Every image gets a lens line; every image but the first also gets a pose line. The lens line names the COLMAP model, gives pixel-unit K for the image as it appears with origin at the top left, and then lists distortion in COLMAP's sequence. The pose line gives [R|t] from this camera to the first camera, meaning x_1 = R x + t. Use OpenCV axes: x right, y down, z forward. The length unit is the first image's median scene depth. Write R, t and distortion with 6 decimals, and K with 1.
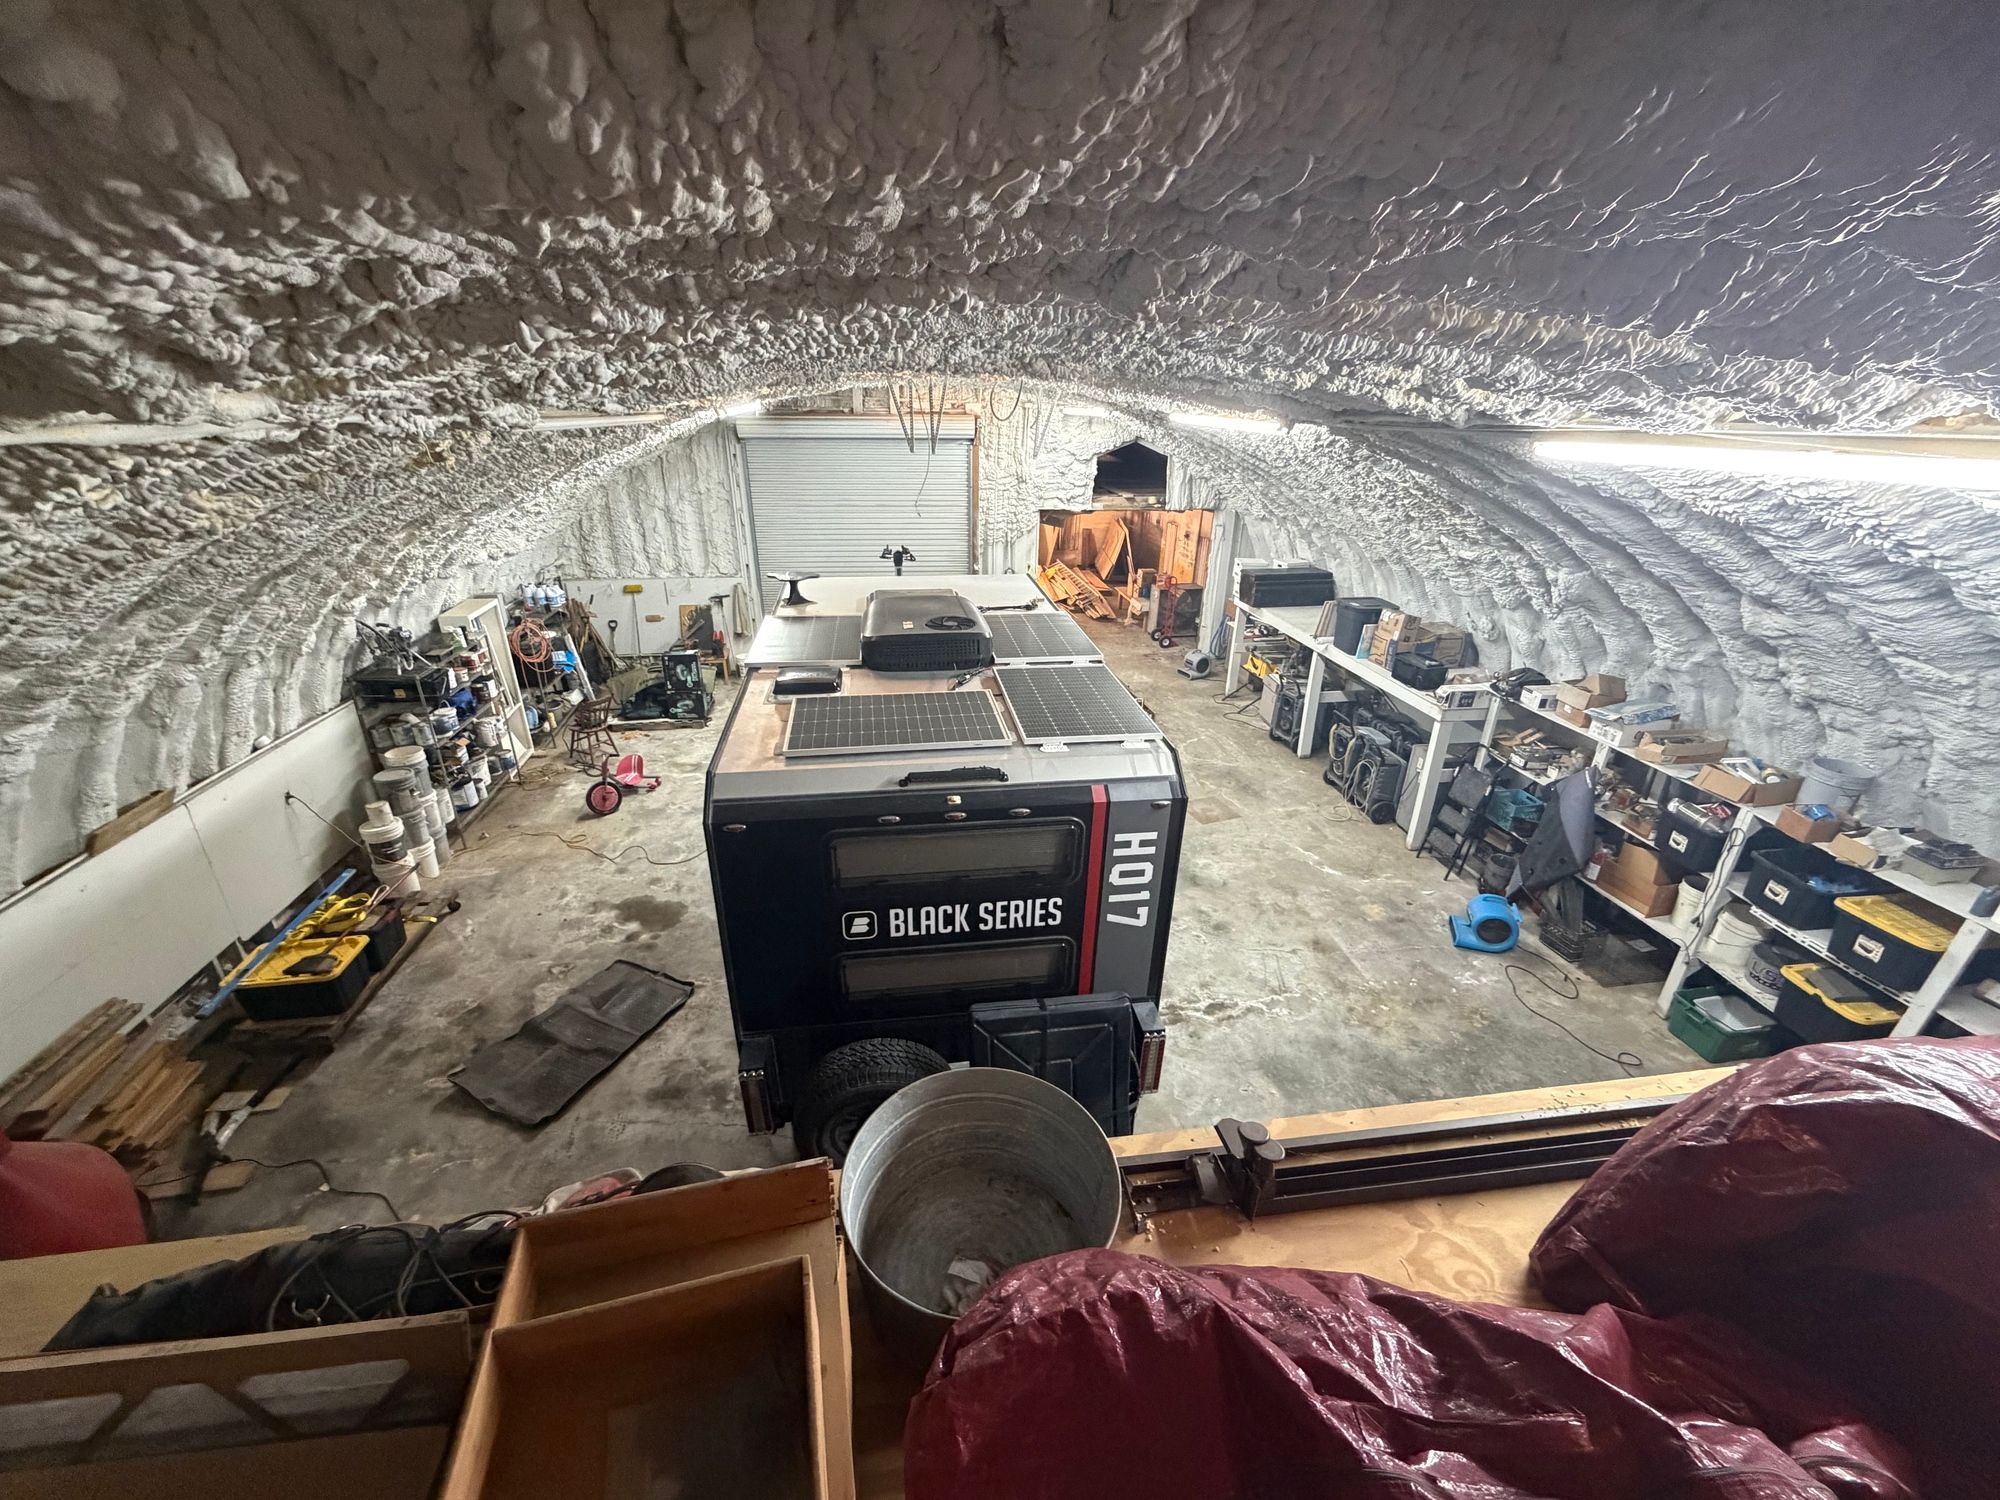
lens RADIAL K [[790.2, 0, 993.5], [0, 790.2, 752.2], [0, 0, 1]] dist [-0.000008, 0.000259]
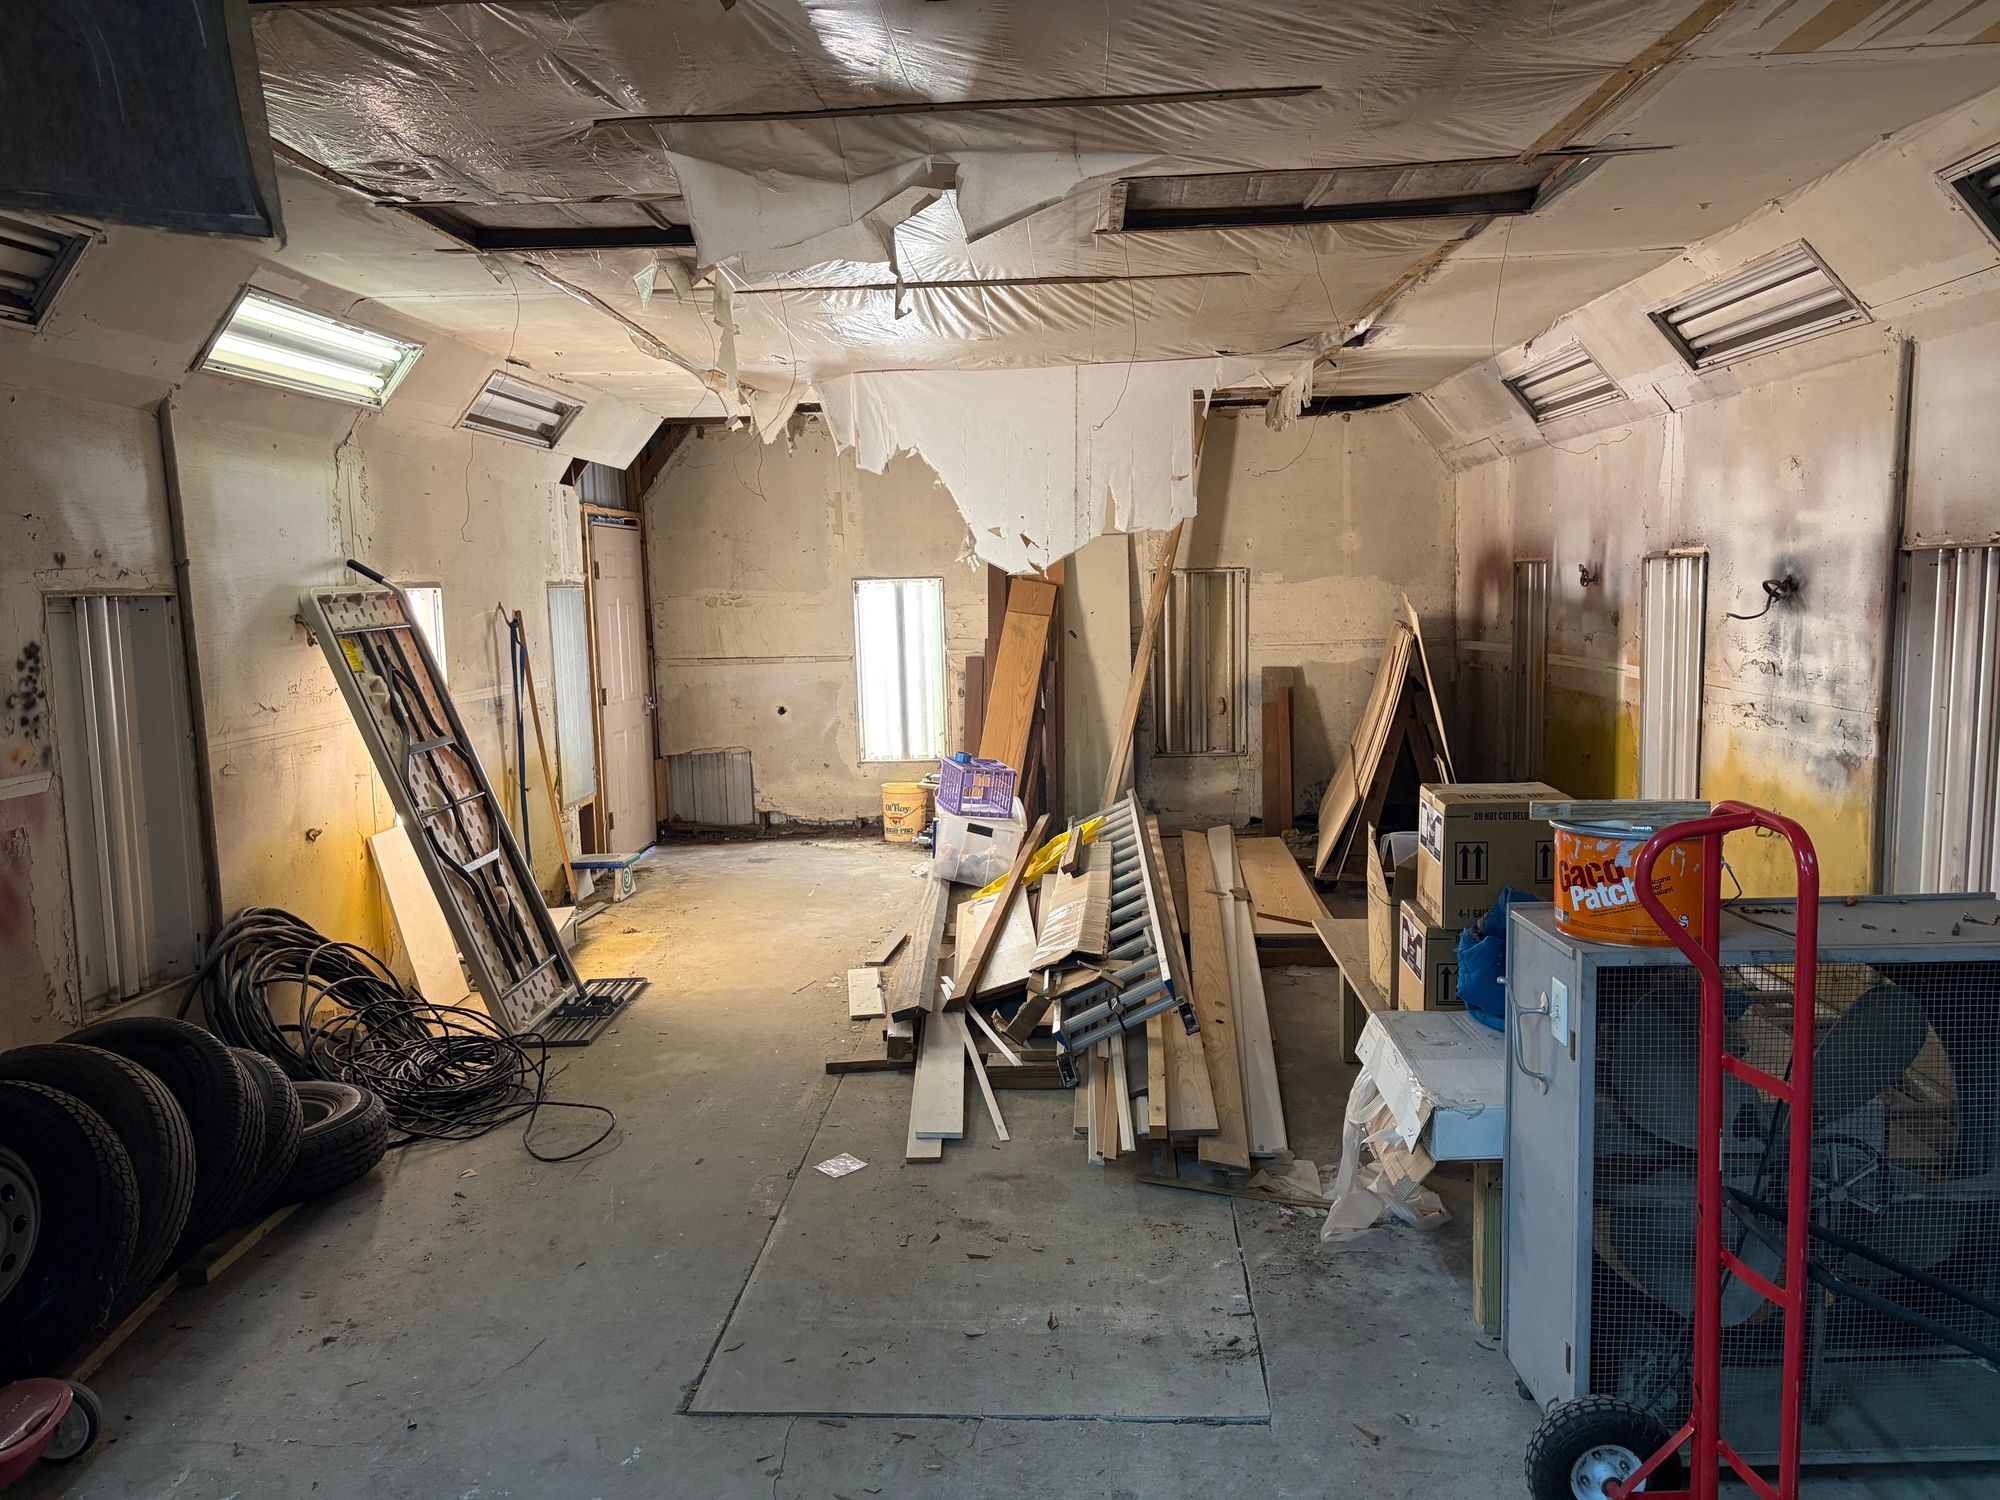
lens RADIAL K [[1491.4, 0, 998.0], [0, 1491.4, 749.5], [0, 0, 1]] dist [0.078818, -0.091284]
pose [[0.978256, -0.018795, -0.206548, 0.192571], [-0.044940, 0.953016, -0.299569, -0.185832], [0.202474, 0.302337, 0.931449, 0.871565]]
